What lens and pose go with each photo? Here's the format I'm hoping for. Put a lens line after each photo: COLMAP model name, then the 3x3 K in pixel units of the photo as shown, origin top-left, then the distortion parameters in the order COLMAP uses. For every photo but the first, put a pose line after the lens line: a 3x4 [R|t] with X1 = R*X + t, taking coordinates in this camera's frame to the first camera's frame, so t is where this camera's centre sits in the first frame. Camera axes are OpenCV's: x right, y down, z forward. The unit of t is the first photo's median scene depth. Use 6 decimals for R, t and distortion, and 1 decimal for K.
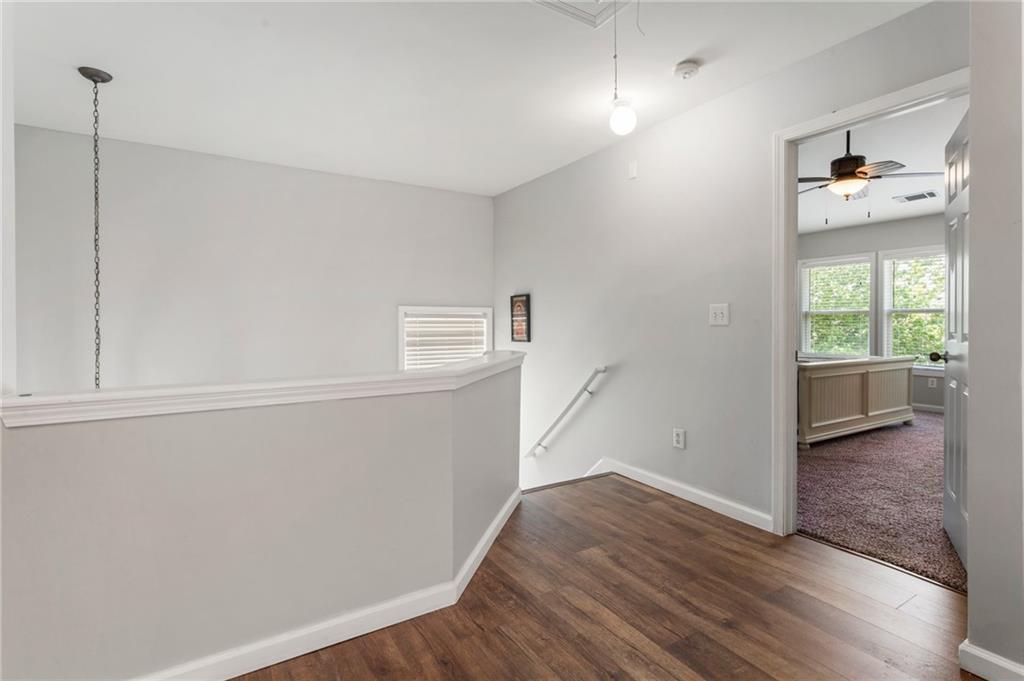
lens RADIAL K [[490.2, 0, 514.9], [0, 490.2, 333.9], [0, 0, 1]] dist [0.005430, 0.001425]
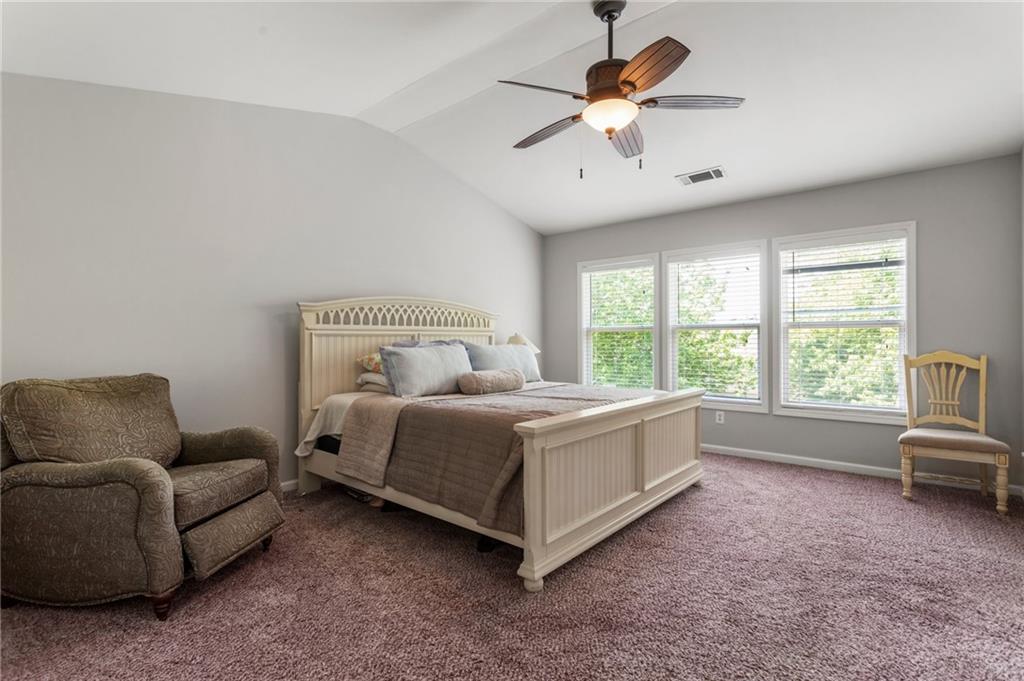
lens RADIAL K [[490.2, 0, 511.4], [0, 490.2, 340.0], [0, 0, 1]] dist [0.005430, 0.001425]
pose [[0.948453, 0.004041, 0.316893, 0.328755], [0.002825, 0.999771, -0.021205, -0.012162], [-0.316906, 0.021007, 0.948224, 0.419259]]
